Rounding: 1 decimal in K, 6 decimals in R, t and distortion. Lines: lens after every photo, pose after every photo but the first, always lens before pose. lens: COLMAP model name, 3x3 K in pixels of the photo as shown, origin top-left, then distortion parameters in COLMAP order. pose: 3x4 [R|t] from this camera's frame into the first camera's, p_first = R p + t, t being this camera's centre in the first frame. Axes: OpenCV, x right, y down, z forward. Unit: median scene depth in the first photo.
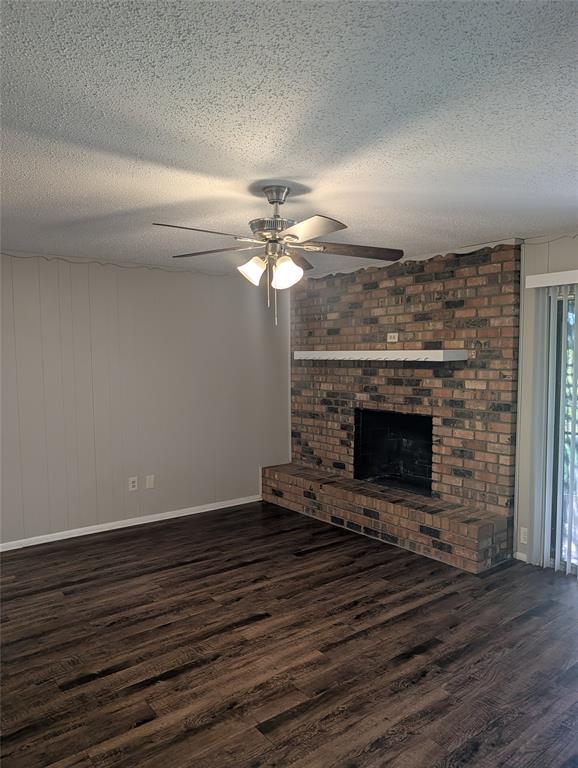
lens RADIAL K [[555.0, 0, 294.2], [0, 555.0, 388.2], [0, 0, 1]] dist [0.011773, -0.004728]
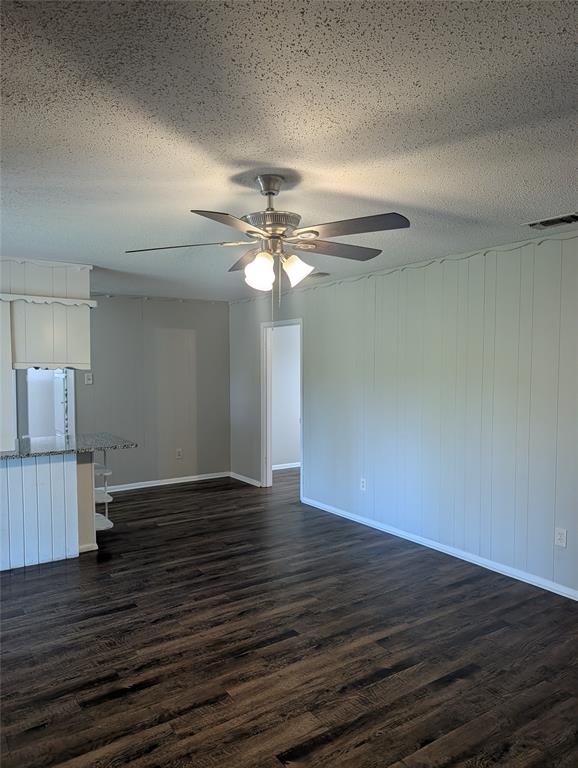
lens RADIAL K [[555.0, 0, 304.6], [0, 555.0, 389.8], [0, 0, 1]] dist [0.011773, -0.004728]
pose [[-0.998328, 0.005175, 0.057579, -0.127936], [0.011614, 0.993632, 0.112071, -0.112098], [-0.056632, 0.112552, -0.992031, 1.791774]]
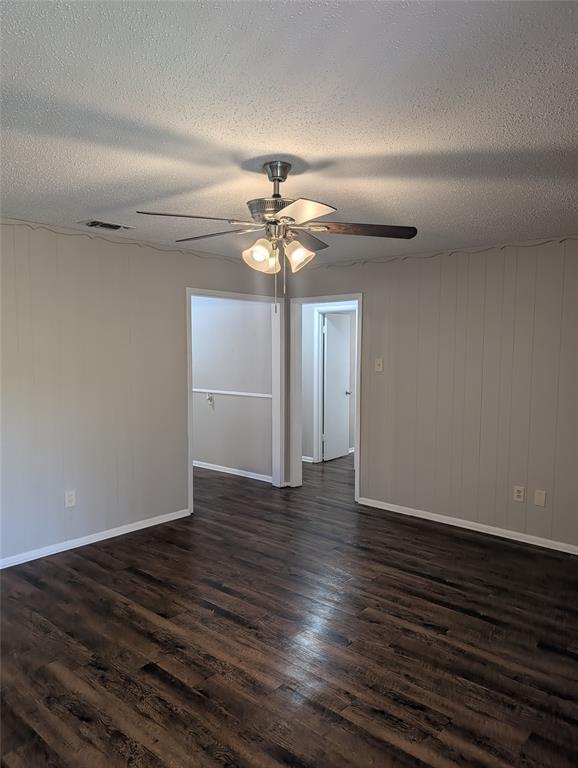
lens RADIAL K [[555.0, 0, 286.4], [0, 555.0, 387.2], [0, 0, 1]] dist [0.011773, -0.004728]
pose [[0.183823, 0.078652, -0.979808, 0.845242], [-0.067672, 0.995441, 0.067211, -0.049832], [0.980627, 0.053950, 0.188308, 0.803619]]
